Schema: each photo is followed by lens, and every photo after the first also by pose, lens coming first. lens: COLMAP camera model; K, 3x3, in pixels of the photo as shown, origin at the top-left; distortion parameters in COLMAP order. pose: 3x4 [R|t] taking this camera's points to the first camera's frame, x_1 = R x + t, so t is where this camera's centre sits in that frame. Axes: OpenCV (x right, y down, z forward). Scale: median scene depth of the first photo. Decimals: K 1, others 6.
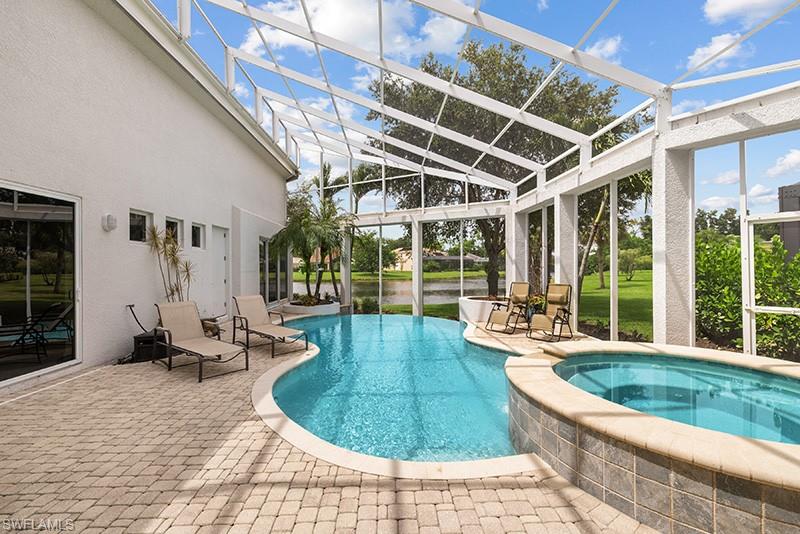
lens RADIAL K [[336.8, 0, 401.6], [0, 336.8, 267.1], [0, 0, 1]] dist [0.002949, 0.000170]
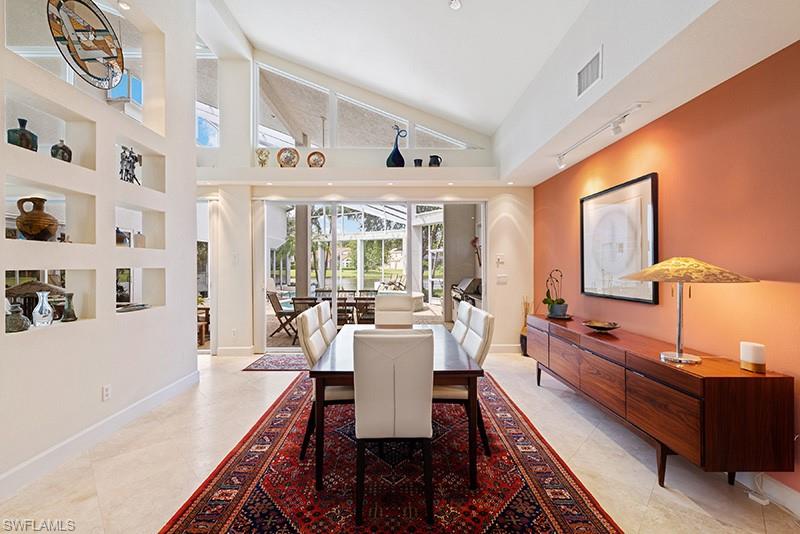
lens RADIAL K [[336.8, 0, 403.0], [0, 336.8, 263.7], [0, 0, 1]] dist [0.002949, 0.000170]
pose [[0.999887, 0.000070, -0.015011, 0.448446], [-0.000158, 0.999982, -0.005926, -0.006823], [0.015011, 0.005927, 0.999870, -1.110271]]
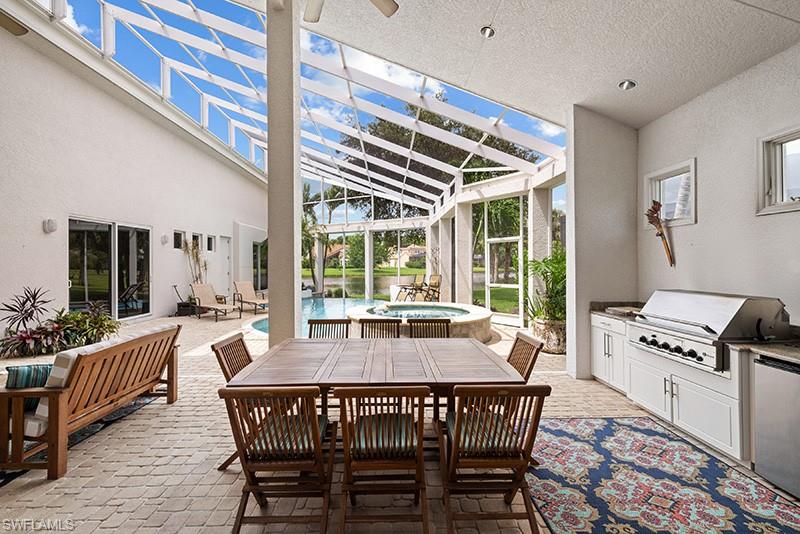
lens RADIAL K [[336.8, 0, 401.8], [0, 336.8, 265.3], [0, 0, 1]] dist [0.002949, 0.000170]
pose [[0.999972, 0.002617, -0.007018, 0.301307], [-0.002582, 0.999984, 0.004975, -0.003150], [0.007031, -0.004956, 0.999963, -0.576736]]
